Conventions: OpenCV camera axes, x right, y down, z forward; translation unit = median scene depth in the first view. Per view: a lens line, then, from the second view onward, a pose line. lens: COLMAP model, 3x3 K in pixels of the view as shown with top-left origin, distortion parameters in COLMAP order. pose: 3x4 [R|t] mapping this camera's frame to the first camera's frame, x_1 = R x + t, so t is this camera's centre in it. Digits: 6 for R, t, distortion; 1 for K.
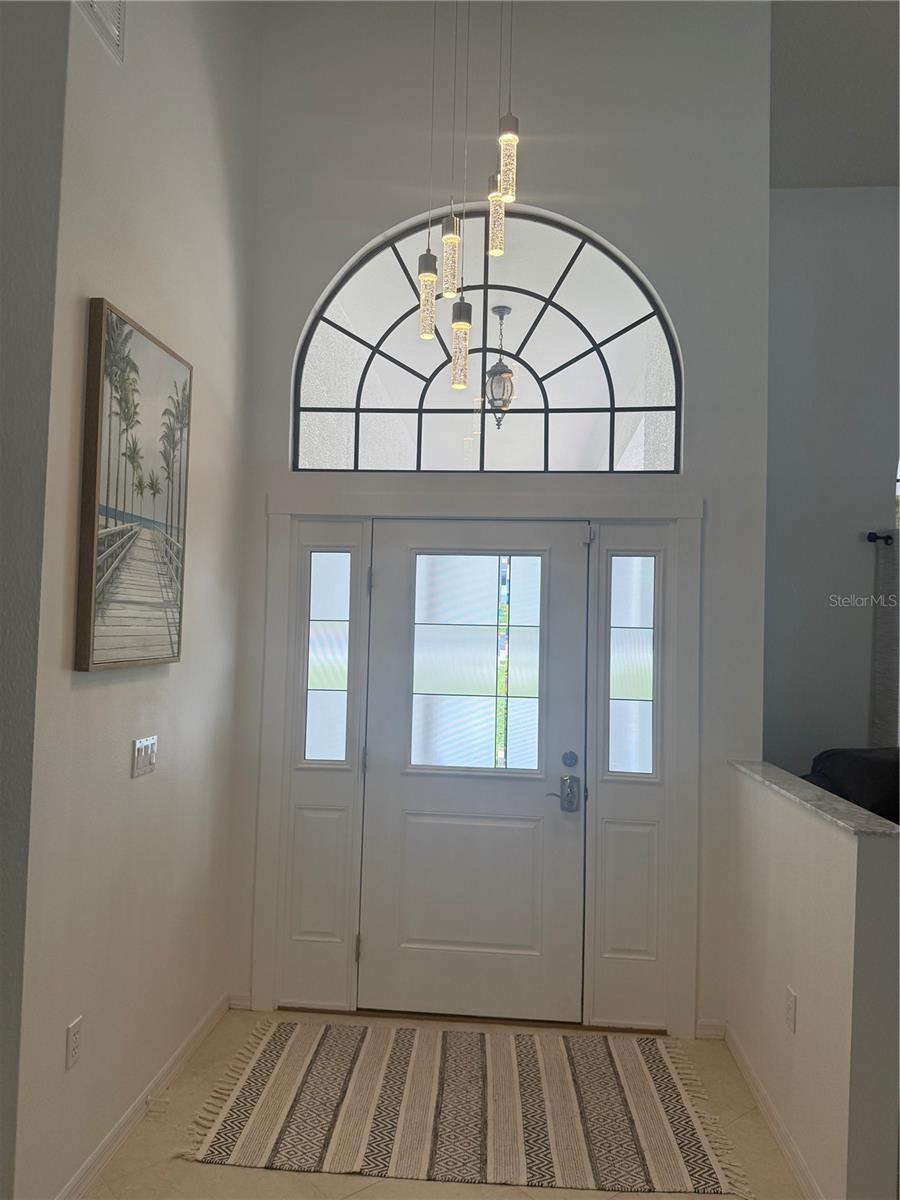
lens RADIAL K [[839.9, 0, 447.8], [0, 839.9, 594.7], [0, 0, 1]] dist [0.019260, -0.060723]
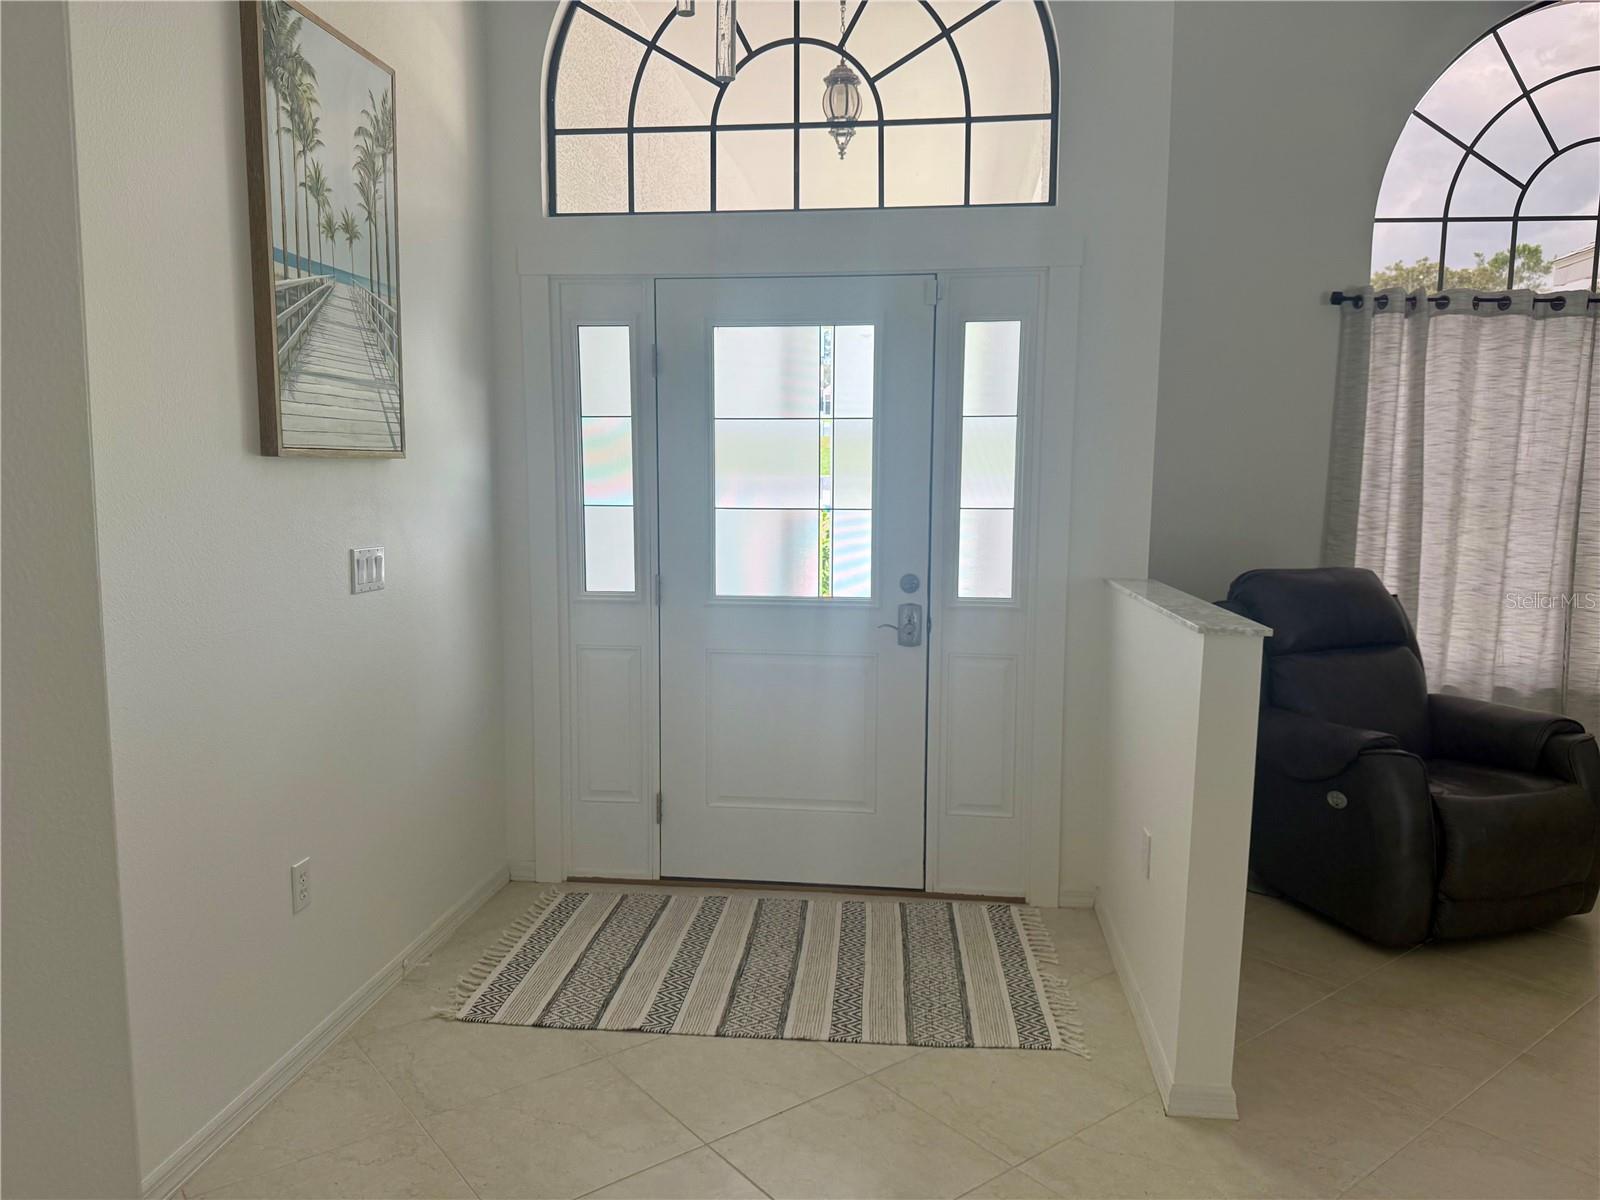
lens RADIAL K [[1119.9, 0, 809.1], [0, 1119.9, 610.9], [0, 0, 1]] dist [0.019260, -0.060723]
pose [[0.999490, -0.015936, -0.027688, 0.081165], [0.020317, 0.985926, 0.165944, 0.045355], [0.024654, -0.166422, 0.985746, -0.065032]]
